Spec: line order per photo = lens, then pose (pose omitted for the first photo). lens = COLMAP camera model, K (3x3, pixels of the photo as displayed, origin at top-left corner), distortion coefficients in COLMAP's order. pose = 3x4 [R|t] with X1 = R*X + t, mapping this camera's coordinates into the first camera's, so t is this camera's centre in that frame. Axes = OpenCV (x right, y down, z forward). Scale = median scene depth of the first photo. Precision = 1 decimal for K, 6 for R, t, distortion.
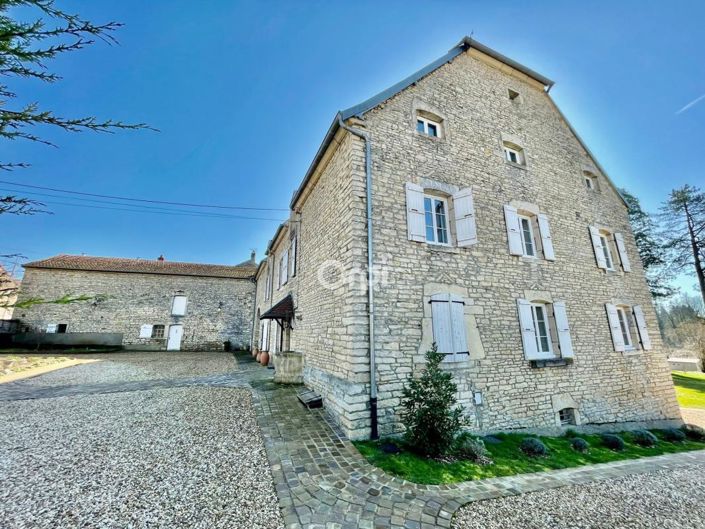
lens RADIAL K [[286.5, 0, 350.9], [0, 286.5, 262.7], [0, 0, 1]] dist [-0.003446, 0.000628]
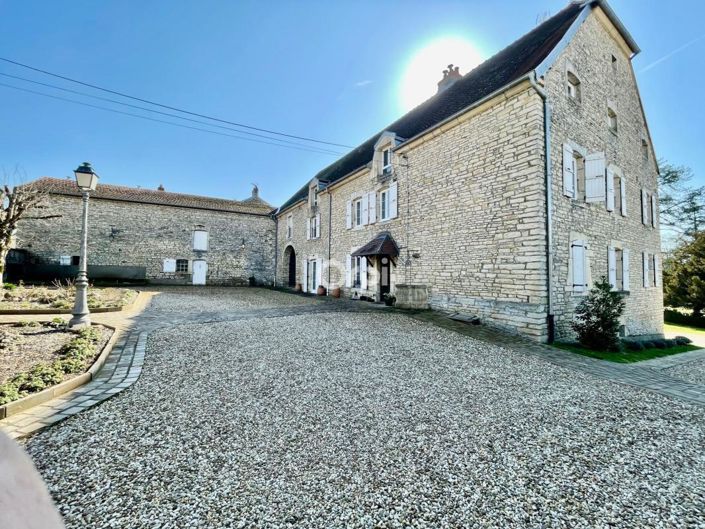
lens RADIAL K [[286.5, 0, 352.6], [0, 286.5, 263.2], [0, 0, 1]] dist [-0.003446, 0.000628]
pose [[0.987588, 0.024305, 0.155172, -0.722595], [-0.055499, 0.978222, 0.200002, 0.009511], [-0.146932, -0.206131, 0.967430, -0.083583]]
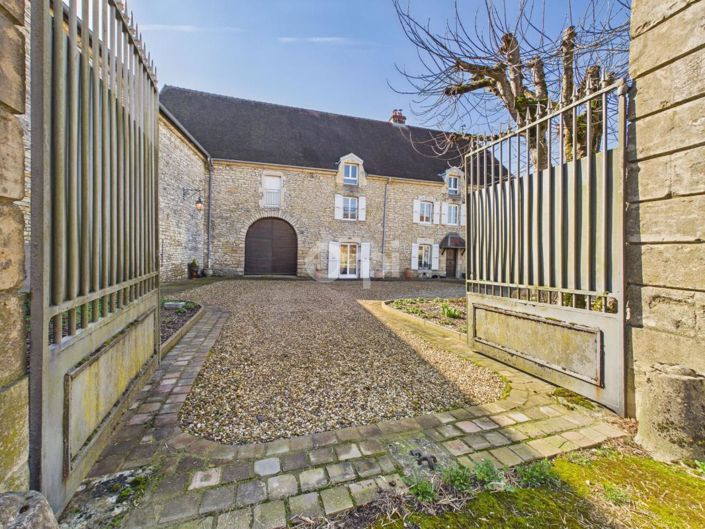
lens RADIAL K [[286.5, 0, 352.9], [0, 286.5, 256.5], [0, 0, 1]] dist [-0.003446, 0.000628]
pose [[0.128915, -0.004329, 0.991646, -2.838209], [-0.266415, 0.963076, 0.038839, 0.475346], [-0.955199, -0.269196, 0.123001, 1.904159]]
